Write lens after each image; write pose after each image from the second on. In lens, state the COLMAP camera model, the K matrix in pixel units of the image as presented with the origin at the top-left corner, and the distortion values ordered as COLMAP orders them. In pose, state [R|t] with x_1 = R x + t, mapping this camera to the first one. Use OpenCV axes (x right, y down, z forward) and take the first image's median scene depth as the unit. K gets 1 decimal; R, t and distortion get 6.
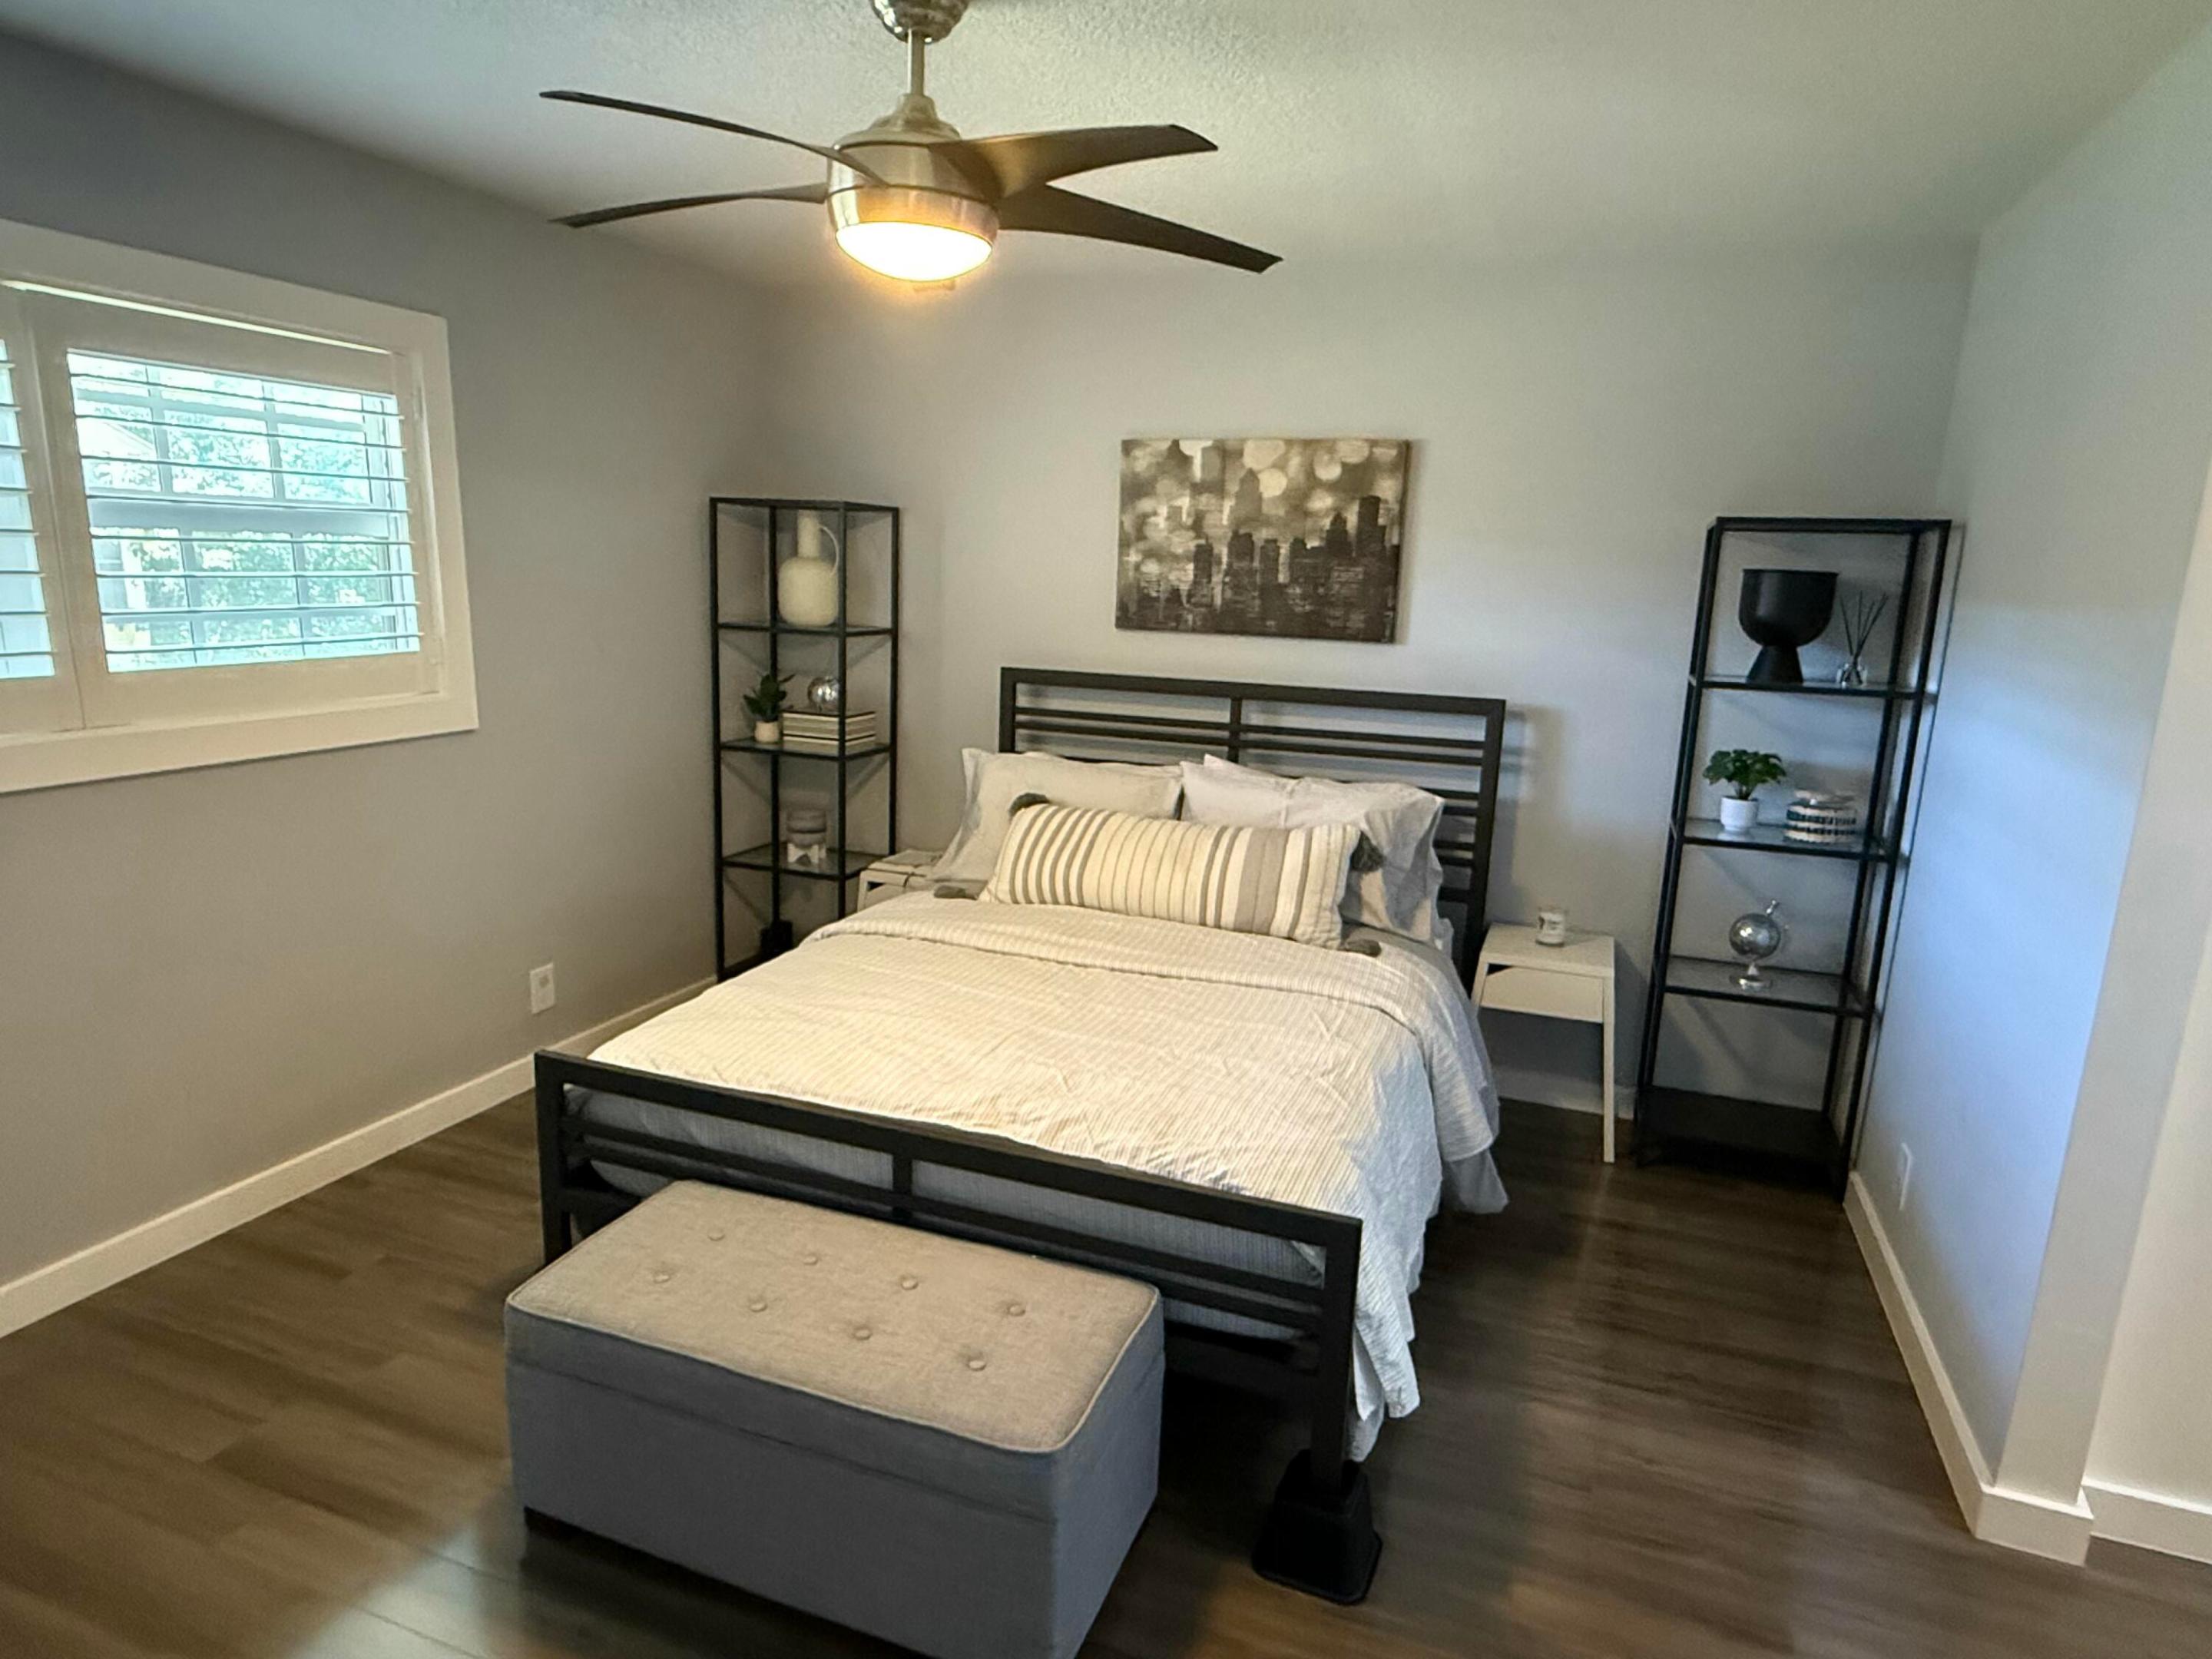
lens RADIAL K [[1281.0, 0, 1105.4], [0, 1281.0, 834.6], [0, 0, 1]] dist [-0.000694, -0.001396]
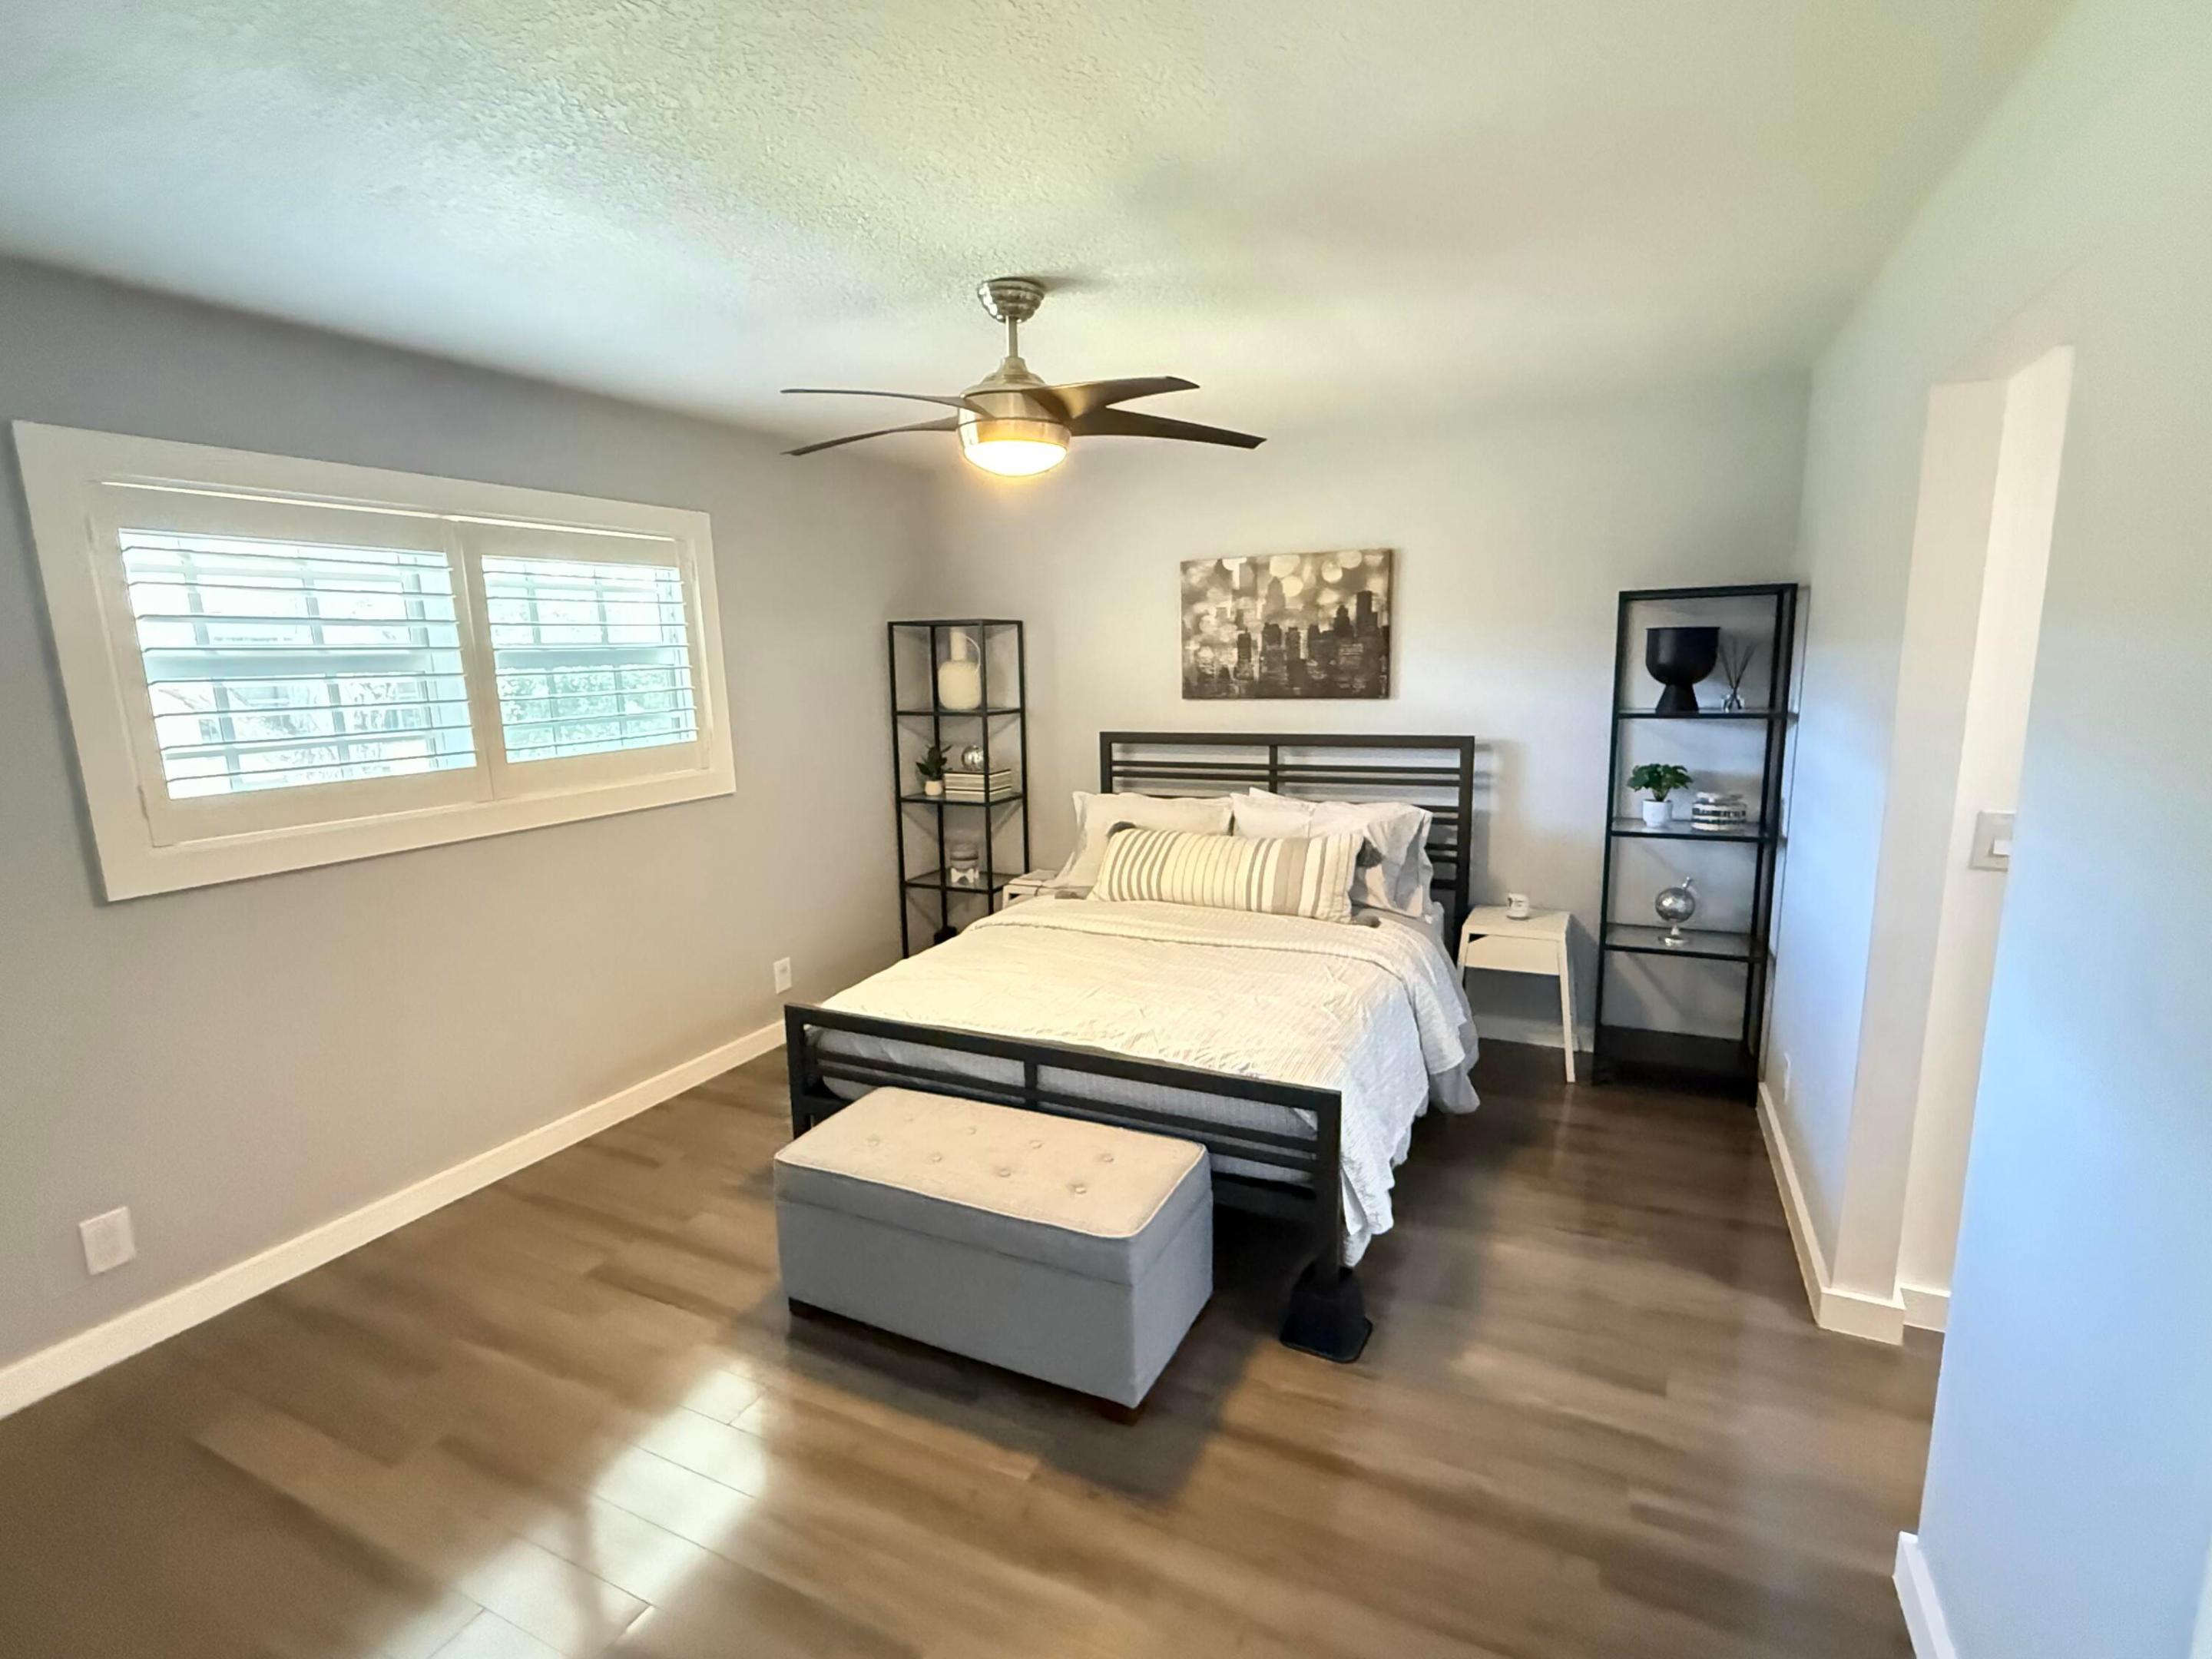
lens RADIAL K [[1041.9, 0, 1107.7], [0, 1041.9, 829.1], [0, 0, 1]] dist [-0.001600, 0.000048]
pose [[0.994410, -0.042867, -0.096496, 0.038754], [0.038913, 0.998338, -0.042498, 0.026108], [0.098158, 0.038506, 0.994426, -0.128946]]
